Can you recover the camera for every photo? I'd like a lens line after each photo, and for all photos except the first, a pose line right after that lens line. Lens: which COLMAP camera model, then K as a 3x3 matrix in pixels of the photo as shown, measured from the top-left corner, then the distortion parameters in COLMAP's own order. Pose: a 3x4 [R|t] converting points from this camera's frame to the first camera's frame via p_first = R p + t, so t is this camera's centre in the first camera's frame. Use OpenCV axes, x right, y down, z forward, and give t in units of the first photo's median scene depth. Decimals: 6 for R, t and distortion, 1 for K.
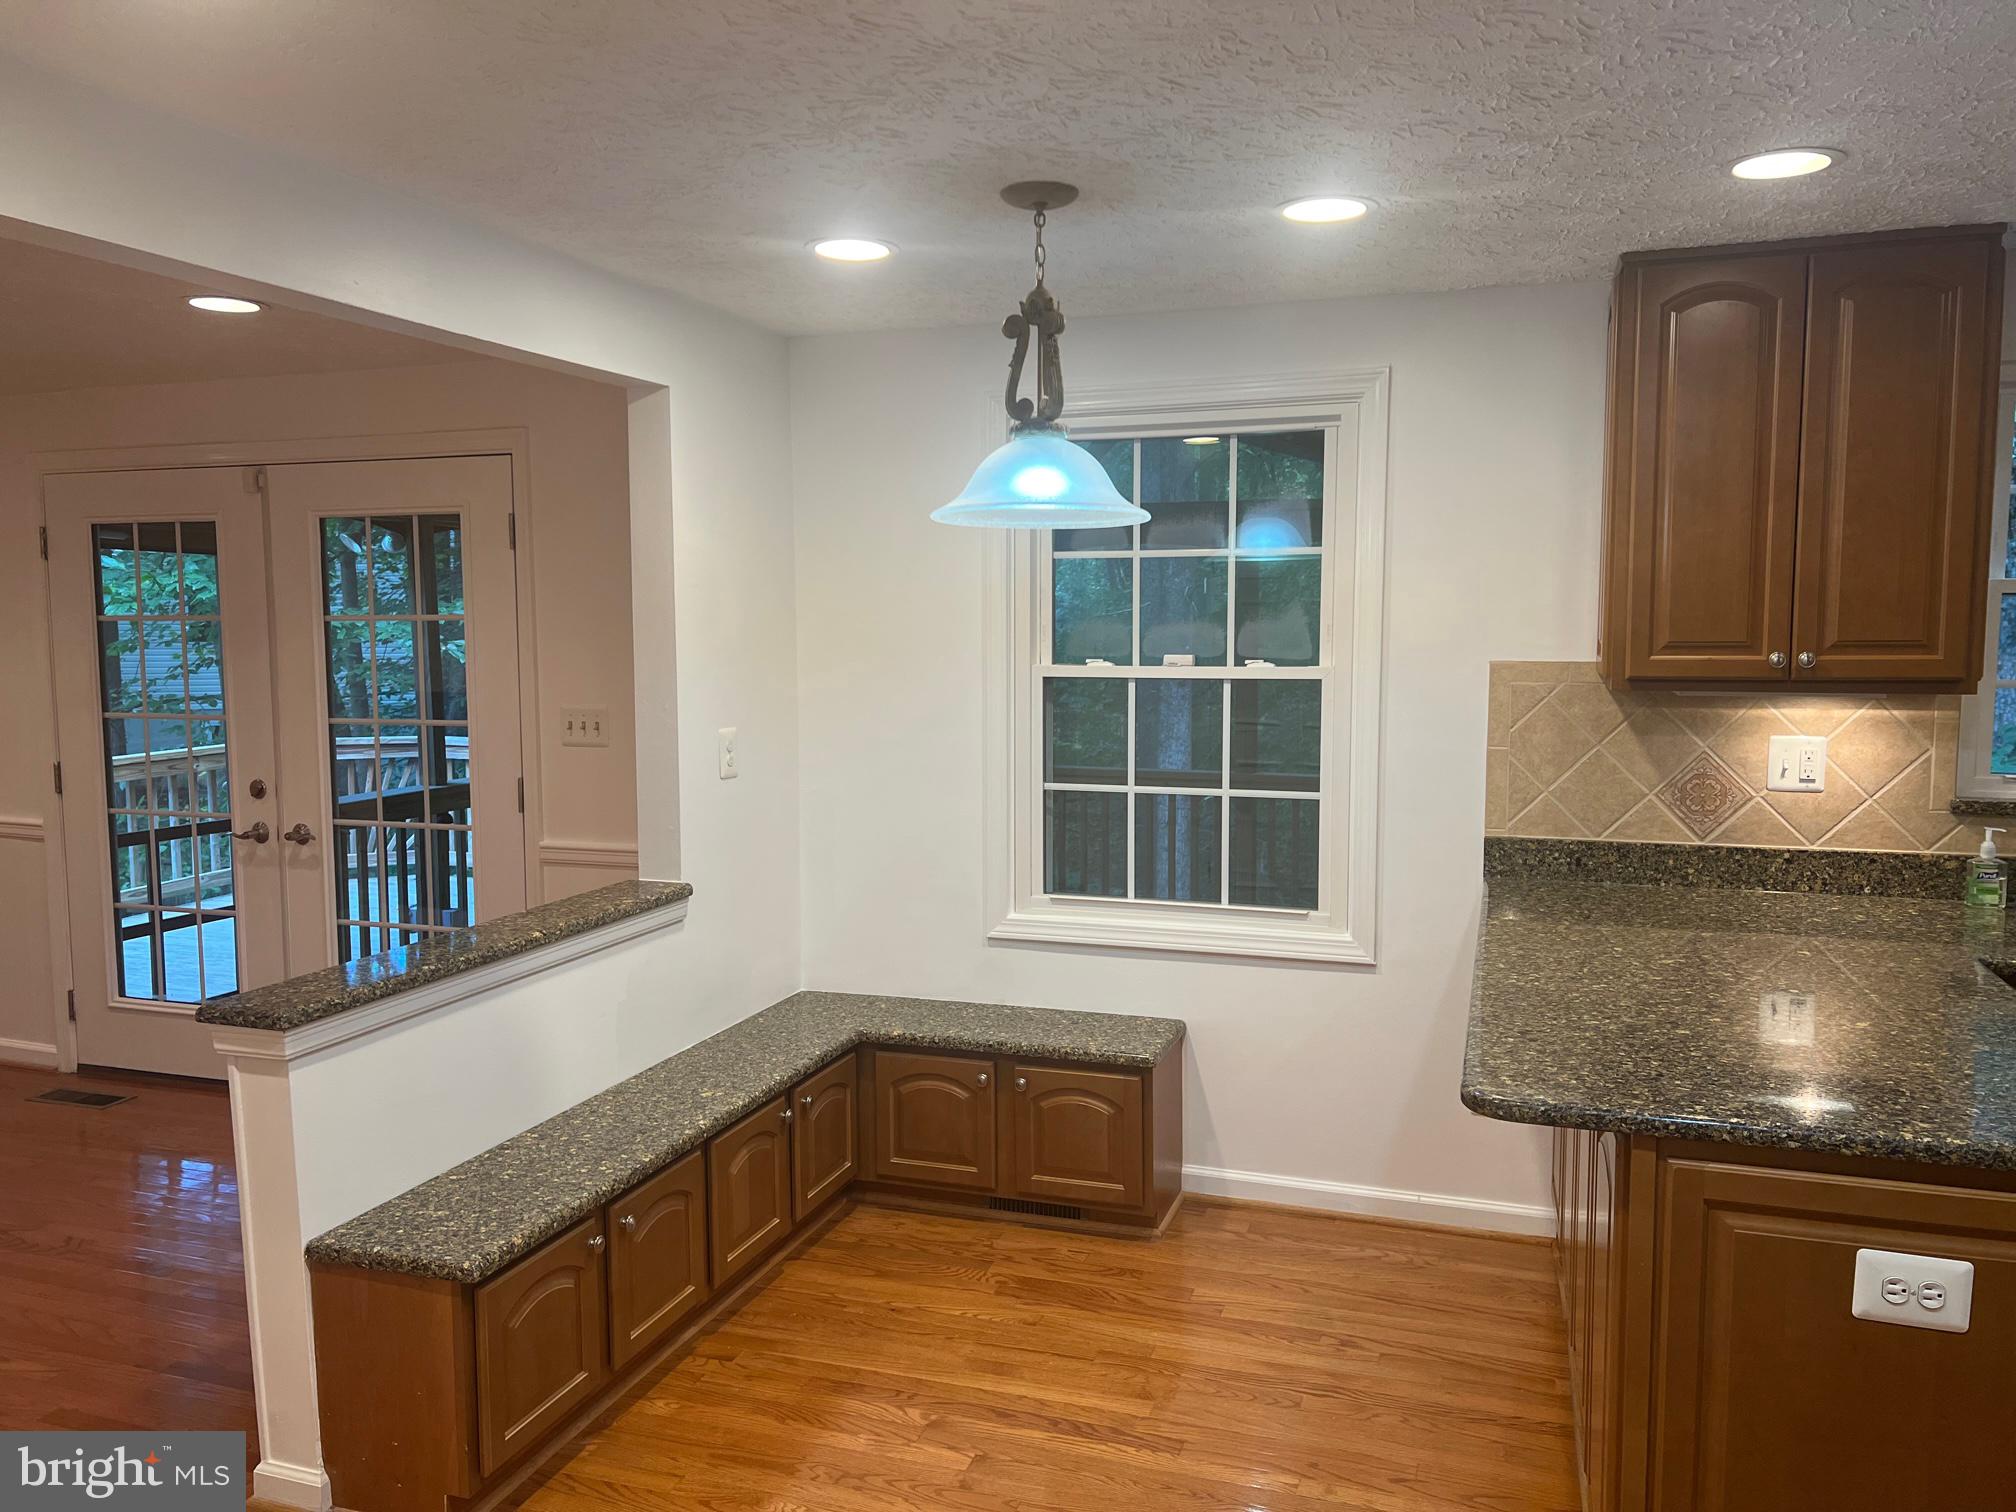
lens RADIAL K [[1511.6, 0, 1004.9], [0, 1511.6, 762.5], [0, 0, 1]] dist [0.049940, -0.054774]
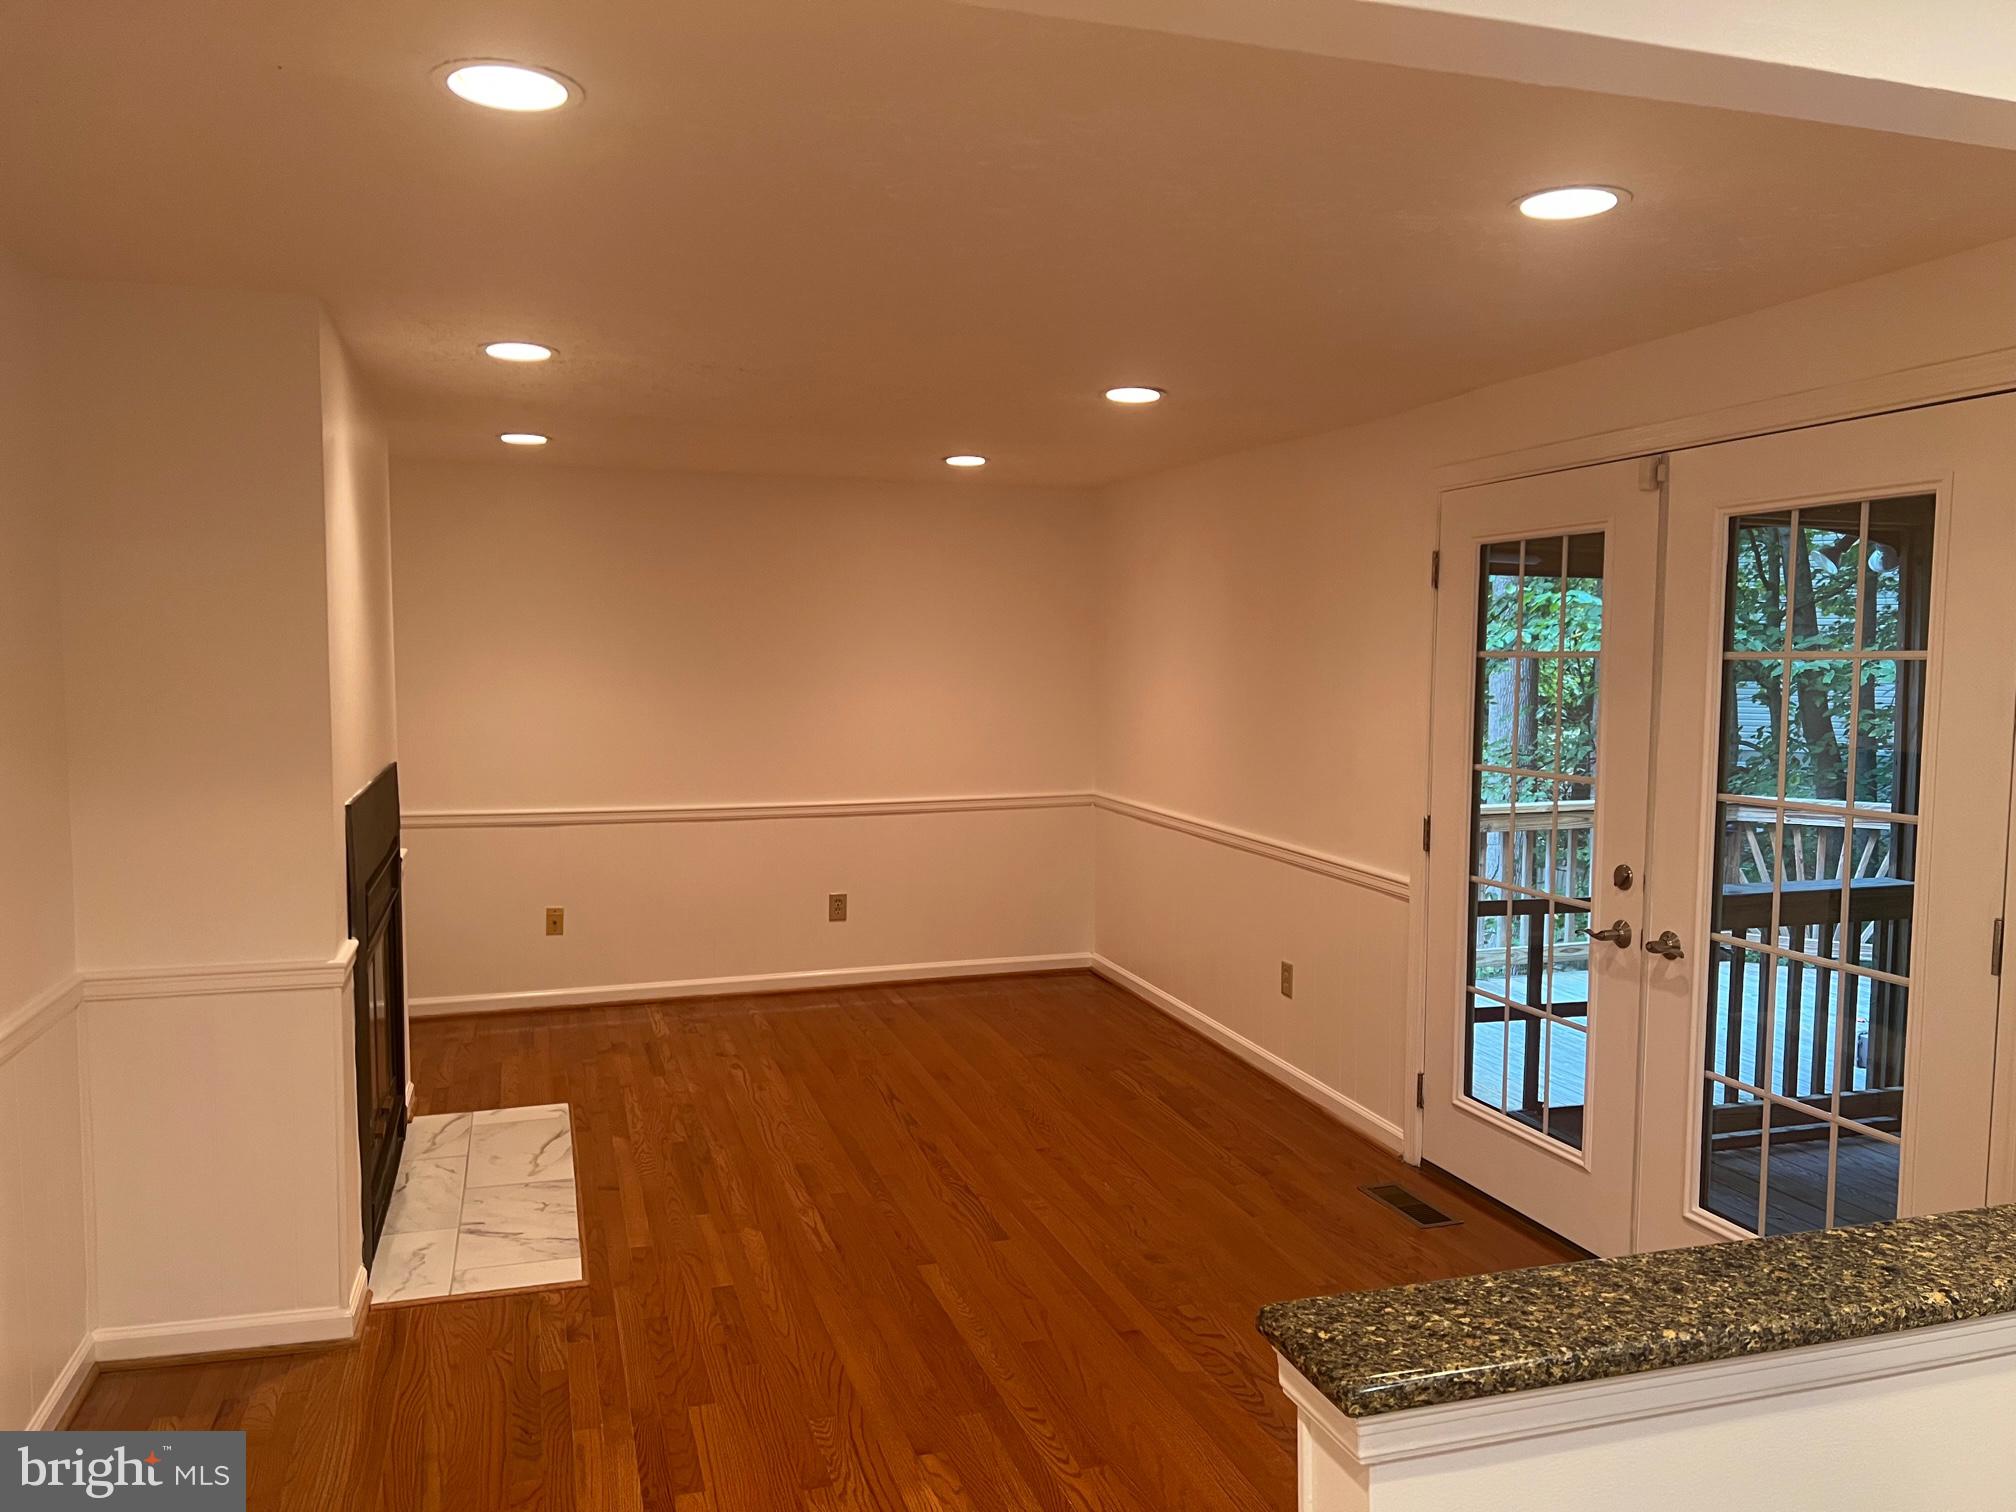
lens RADIAL K [[1511.6, 0, 1022.4], [0, 1511.6, 767.6], [0, 0, 1]] dist [0.049940, -0.054774]
pose [[0.604027, 0.066892, -0.794152, -0.094509], [-0.085311, 0.996173, 0.019021, -0.036522], [0.792385, 0.056260, 0.607422, 0.406420]]
